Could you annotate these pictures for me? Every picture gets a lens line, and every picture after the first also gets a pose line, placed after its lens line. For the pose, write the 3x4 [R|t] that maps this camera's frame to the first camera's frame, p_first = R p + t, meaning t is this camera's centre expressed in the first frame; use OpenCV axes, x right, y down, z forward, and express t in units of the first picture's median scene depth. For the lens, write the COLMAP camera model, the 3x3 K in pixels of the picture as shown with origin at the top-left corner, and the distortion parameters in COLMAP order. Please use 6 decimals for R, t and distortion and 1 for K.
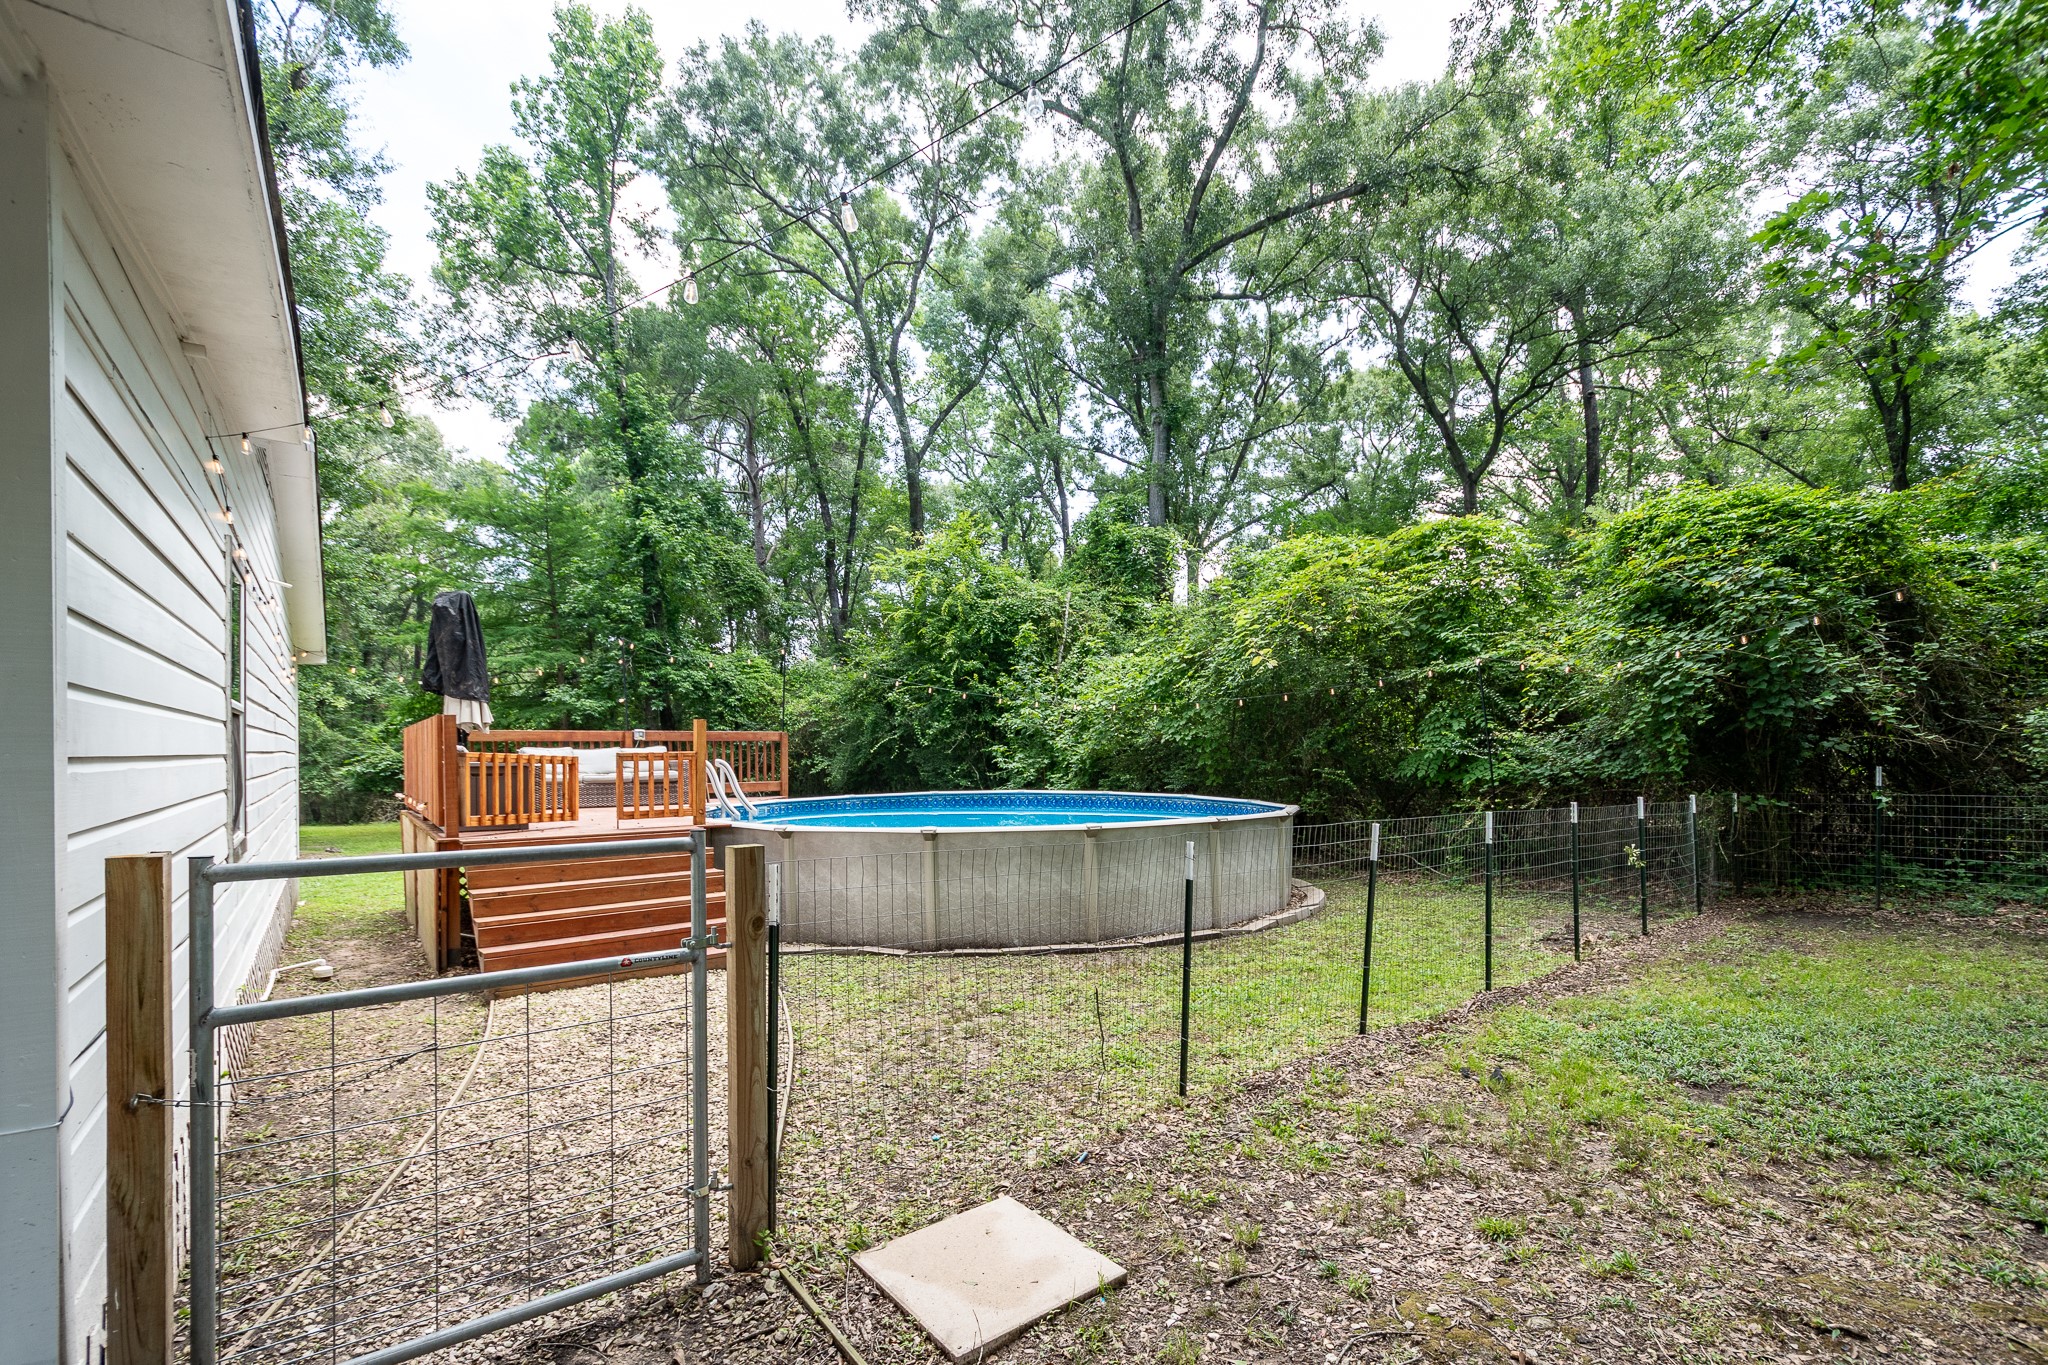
lens RADIAL K [[895.6, 0, 1018.6], [0, 895.6, 775.1], [0, 0, 1]] dist [0.001158, -0.000032]
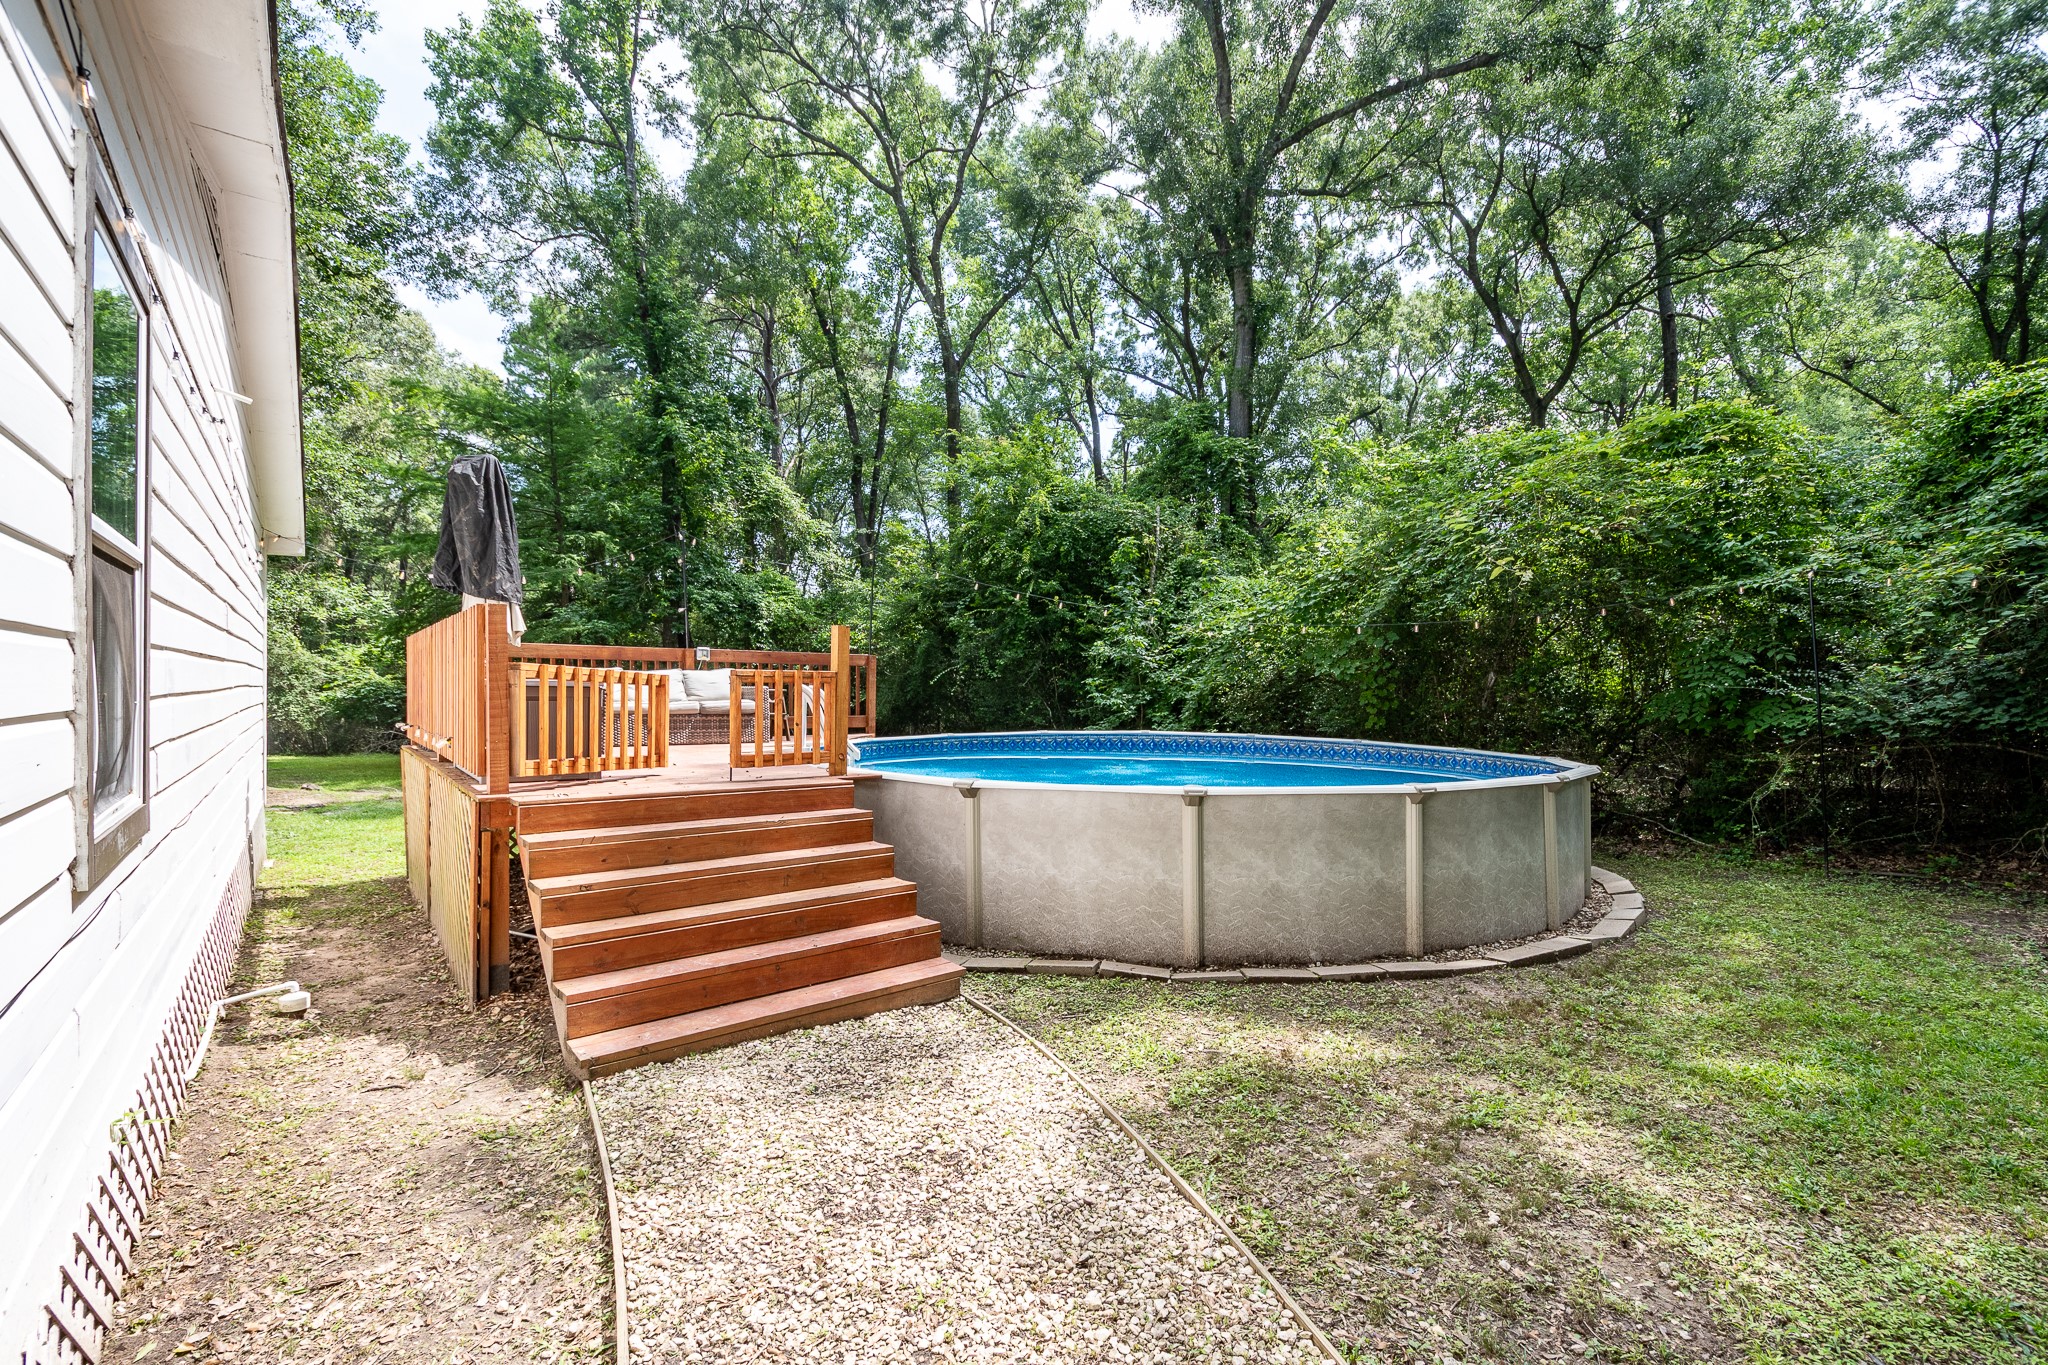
lens RADIAL K [[902.8, 0, 1015.9], [0, 902.8, 718.8], [0, 0, 1]] dist [0.002997, 0.000164]
pose [[0.999801, 0.017185, 0.010153, -0.071231], [-0.017248, 0.999833, 0.006121, 0.001300], [-0.010046, -0.006295, 0.999930, 0.091811]]
